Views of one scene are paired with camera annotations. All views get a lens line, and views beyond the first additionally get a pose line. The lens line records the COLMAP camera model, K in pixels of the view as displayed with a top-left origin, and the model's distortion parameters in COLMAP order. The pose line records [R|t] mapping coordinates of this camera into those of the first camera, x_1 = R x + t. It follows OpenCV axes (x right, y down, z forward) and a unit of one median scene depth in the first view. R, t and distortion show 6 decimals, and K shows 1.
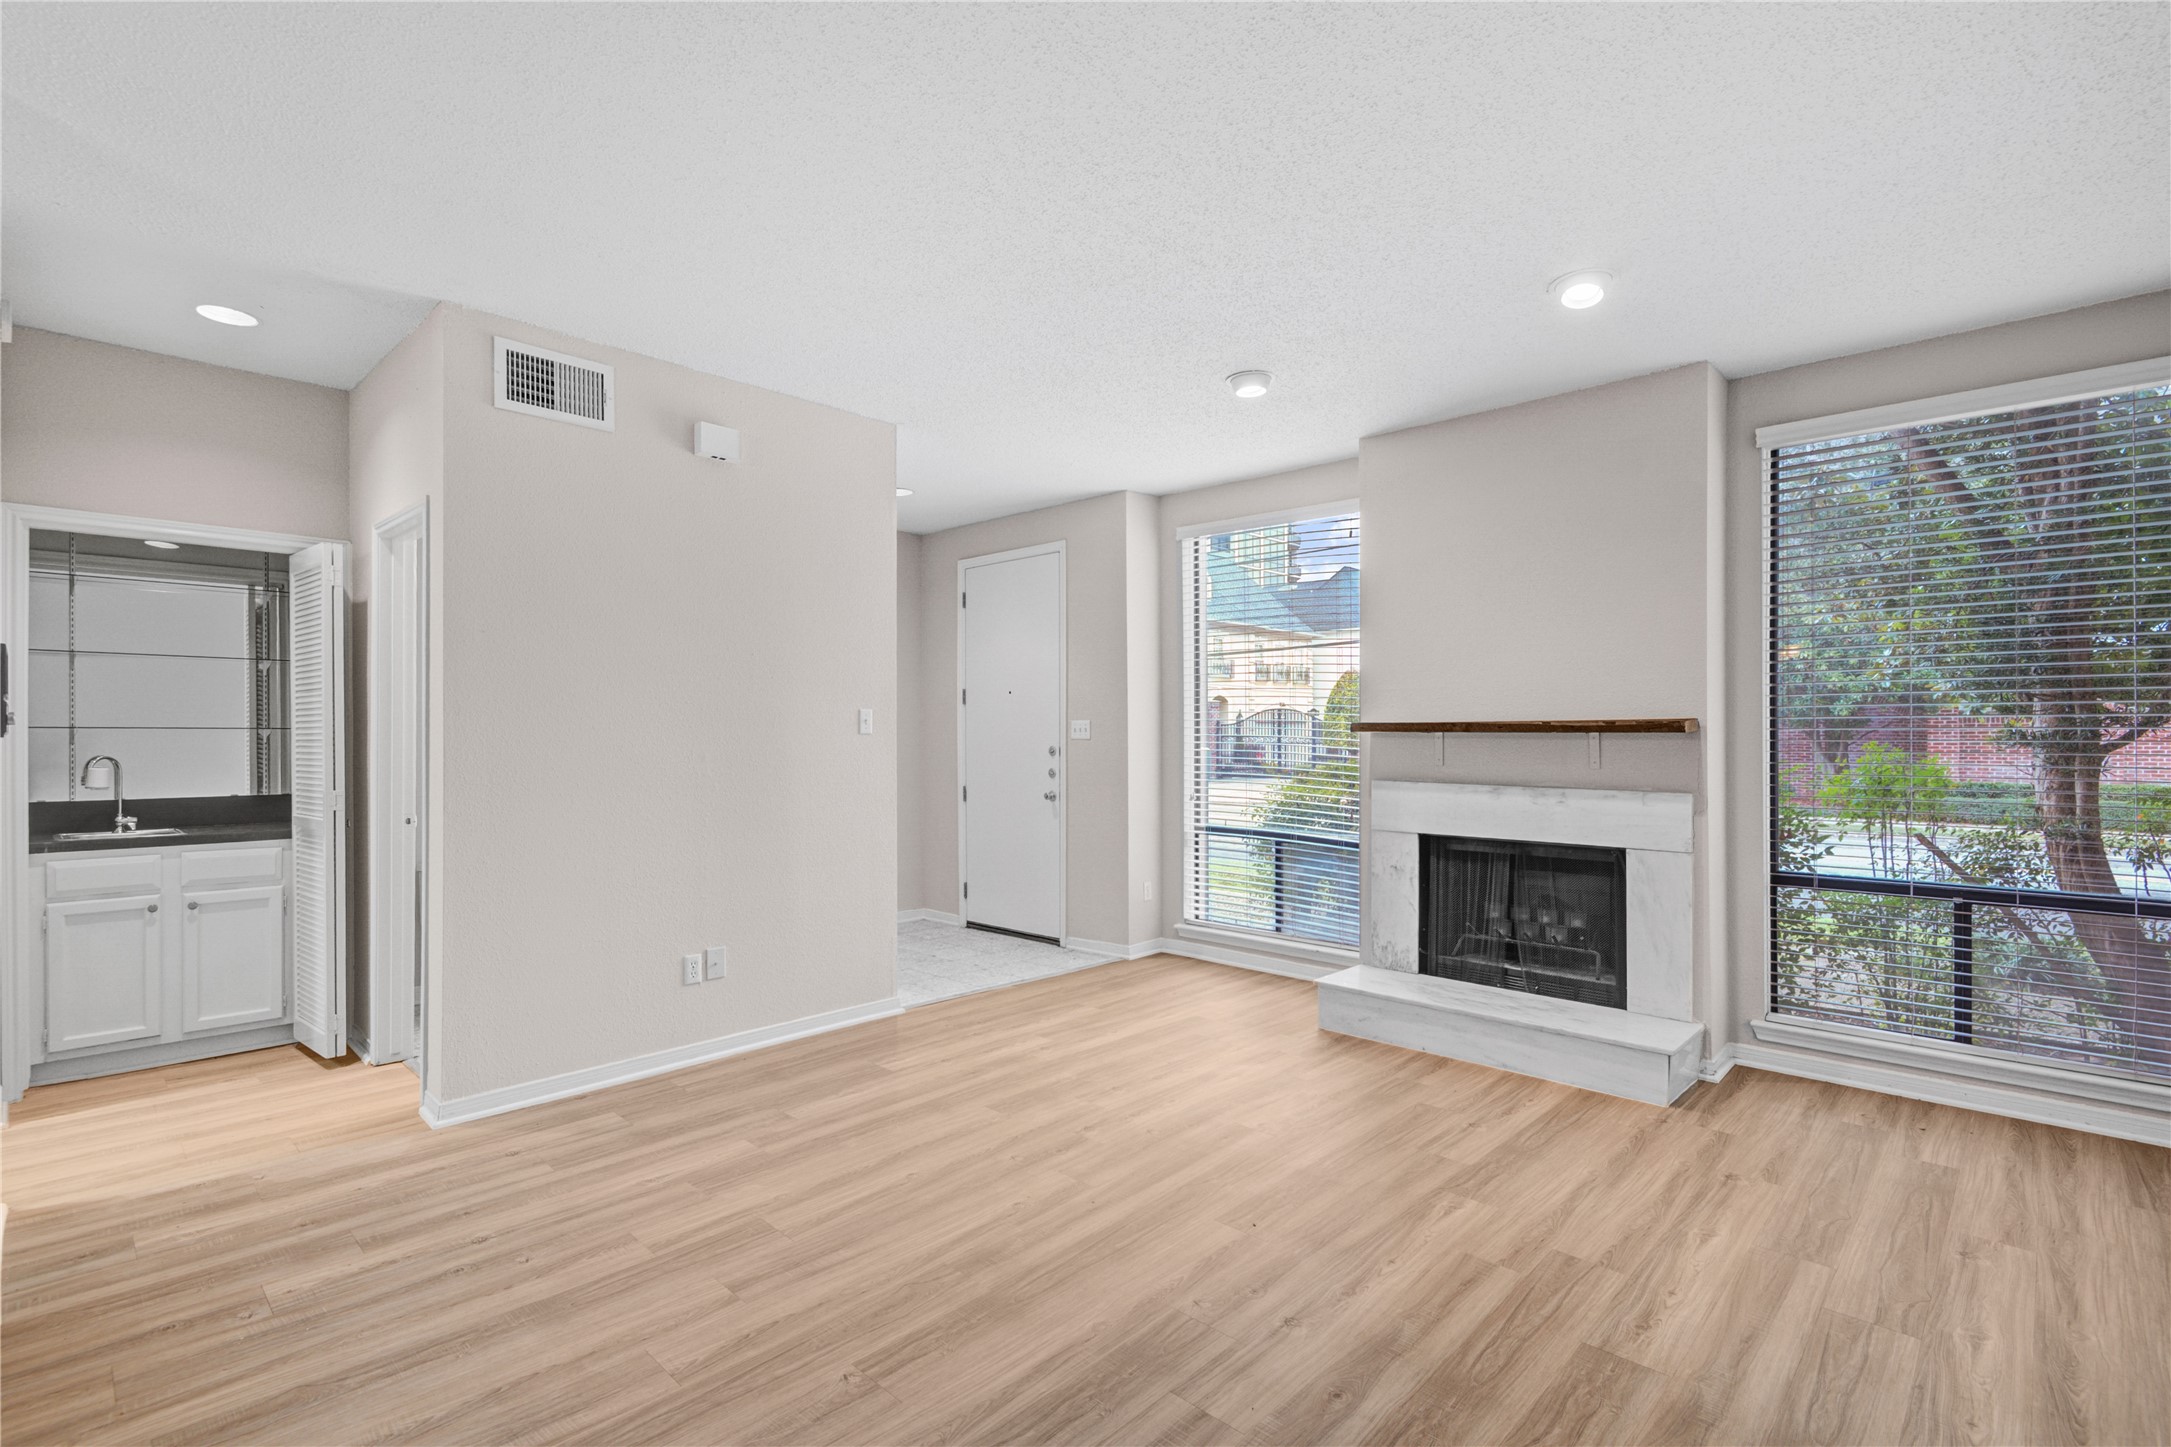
lens RADIAL K [[1006.4, 0, 1078.6], [0, 1006.4, 743.3], [0, 0, 1]] dist [0.005408, -0.007354]
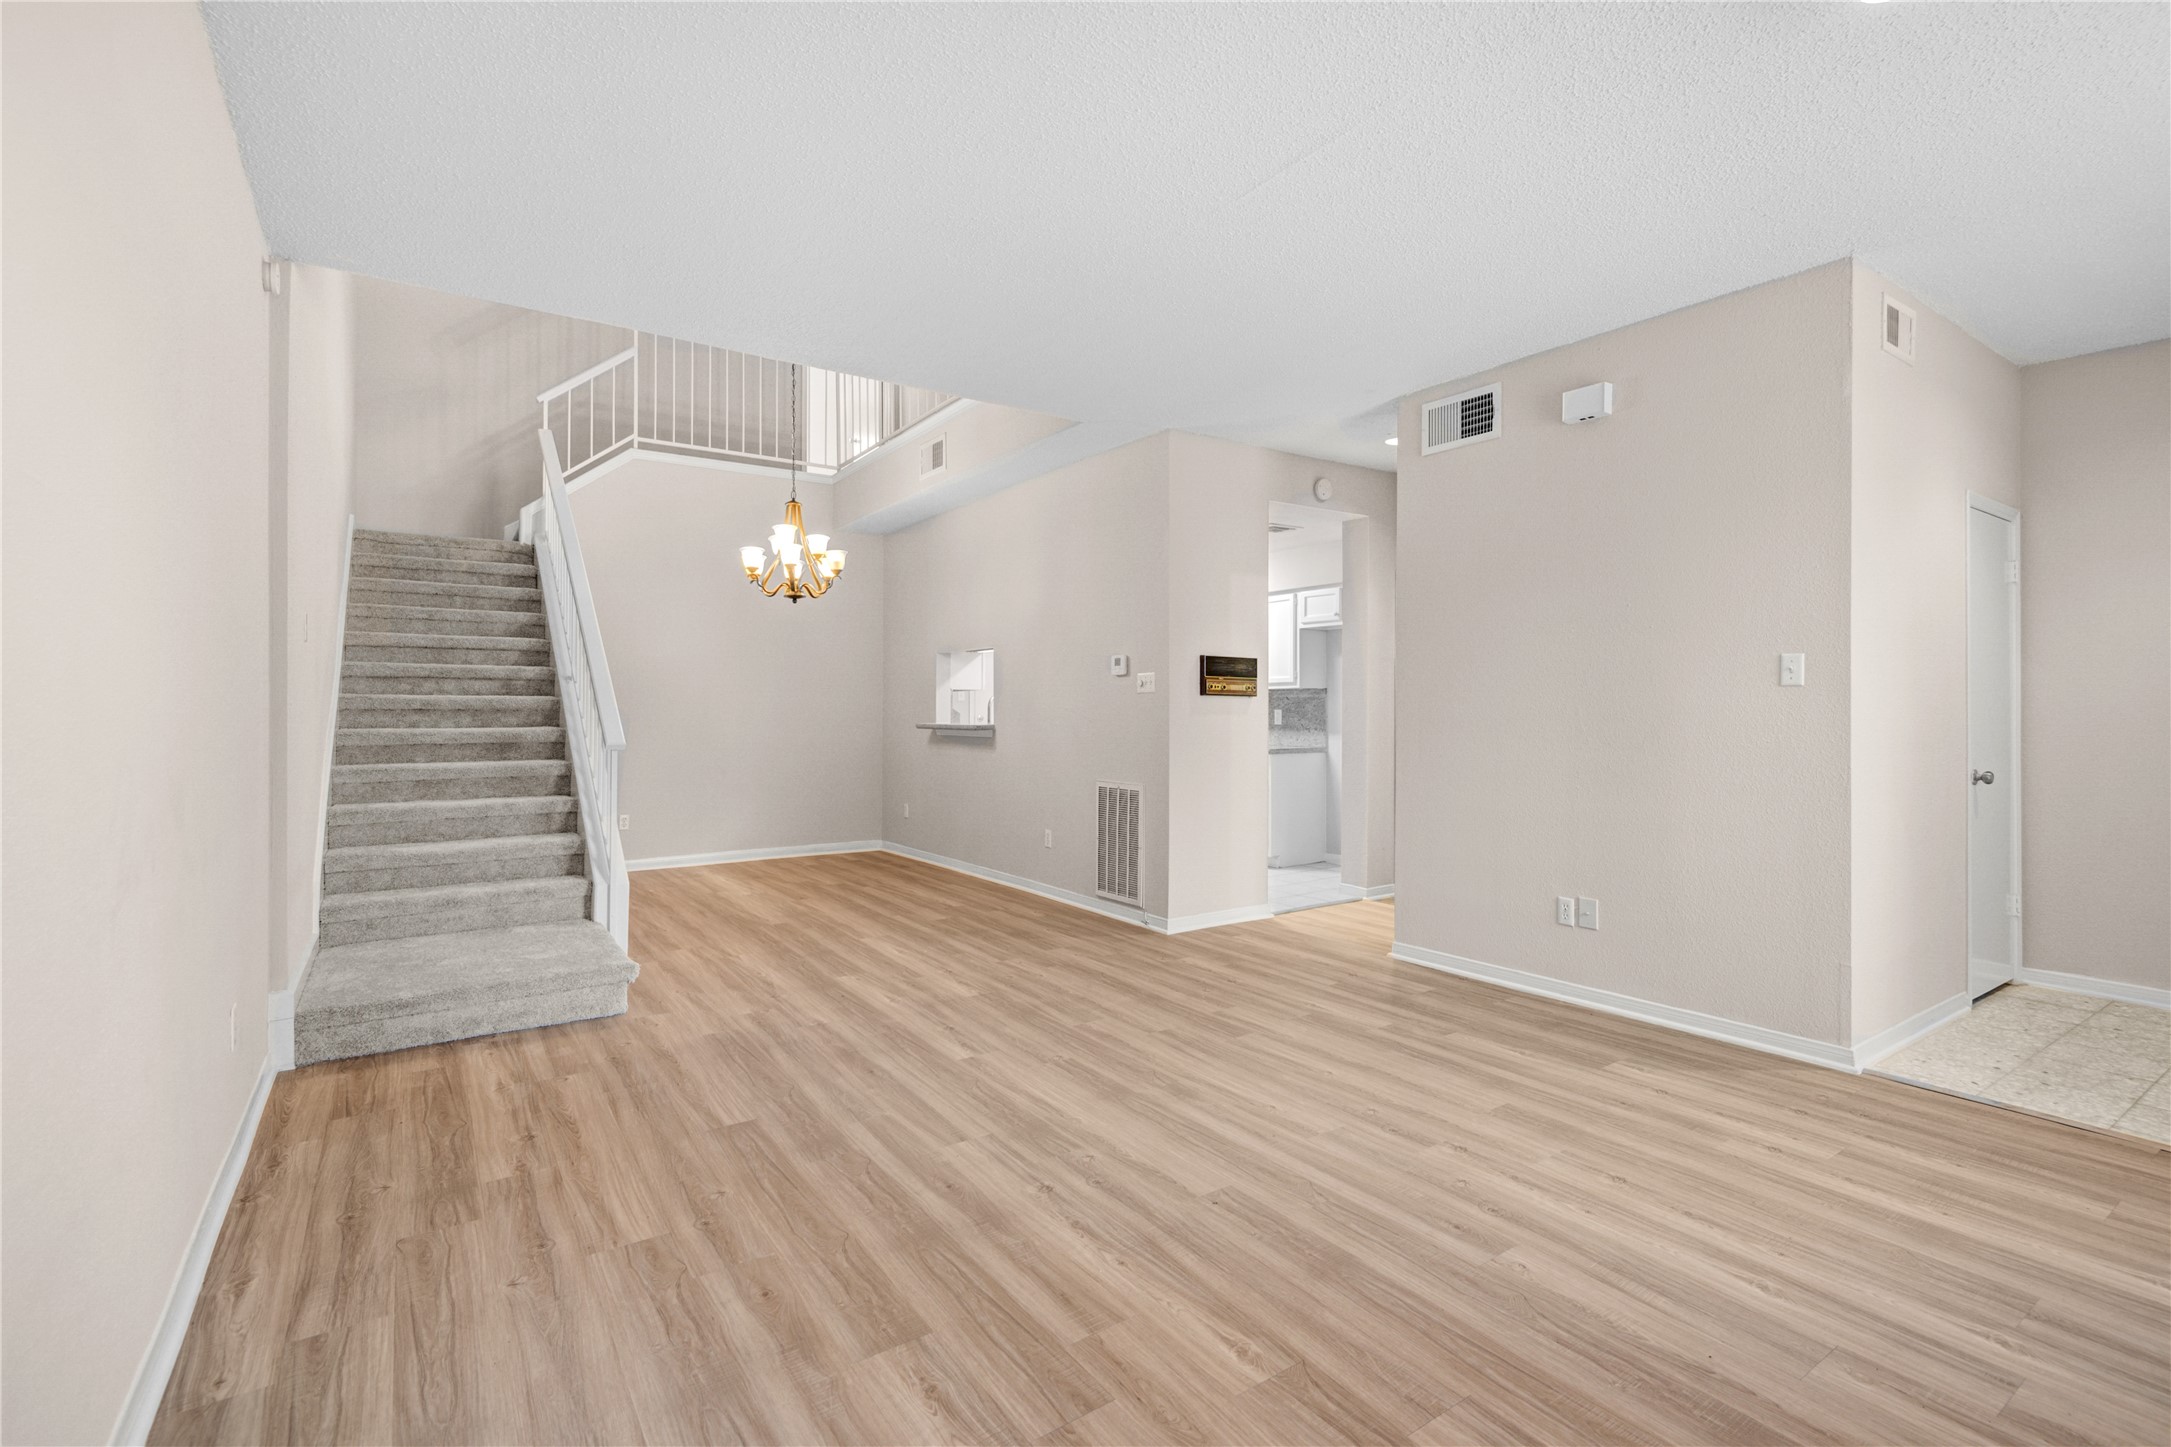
lens RADIAL K [[985.2, 0, 1083.3], [0, 985.2, 710.2], [0, 0, 1]] dist [0.001186, -0.000454]
pose [[-0.204764, 0.004713, -0.978800, 0.895444], [-0.006660, 0.999959, 0.006208, 0.011830], [0.978789, 0.007790, -0.204724, 0.869497]]
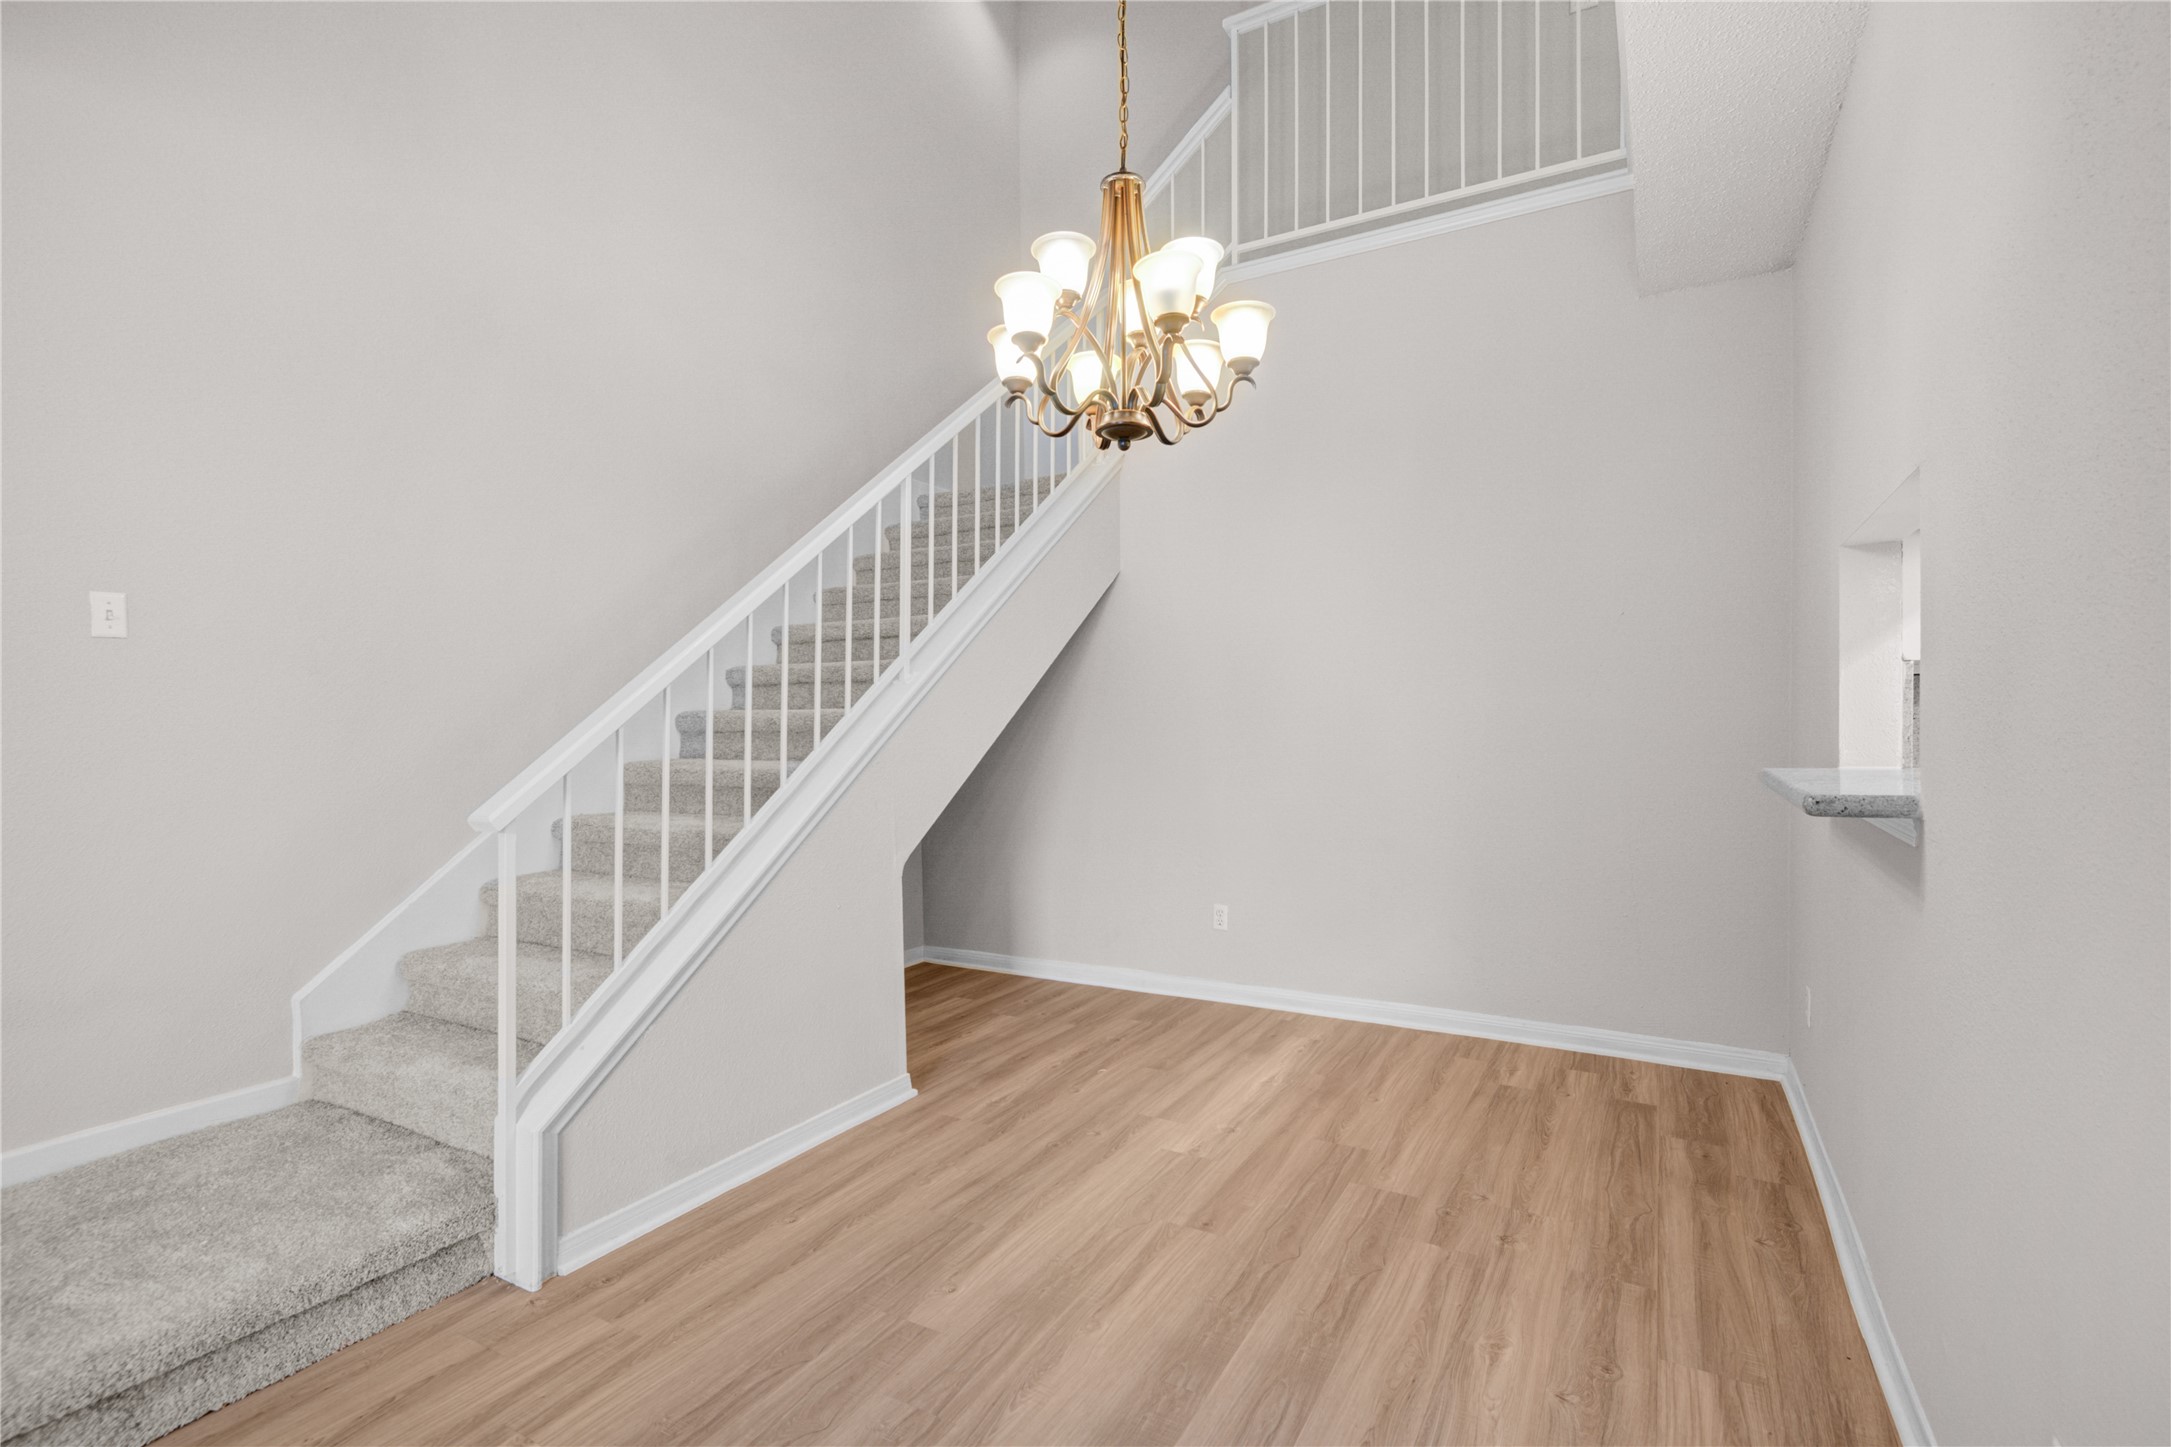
lens RADIAL K [[1006.4, 0, 1078.6], [0, 1006.4, 743.3], [0, 0, 1]] dist [0.005408, -0.007354]
pose [[-0.967957, 0.018842, -0.250407, -0.598367], [0.010131, 0.999299, 0.036029, 0.003976], [0.250911, 0.032338, -0.967470, 0.638759]]
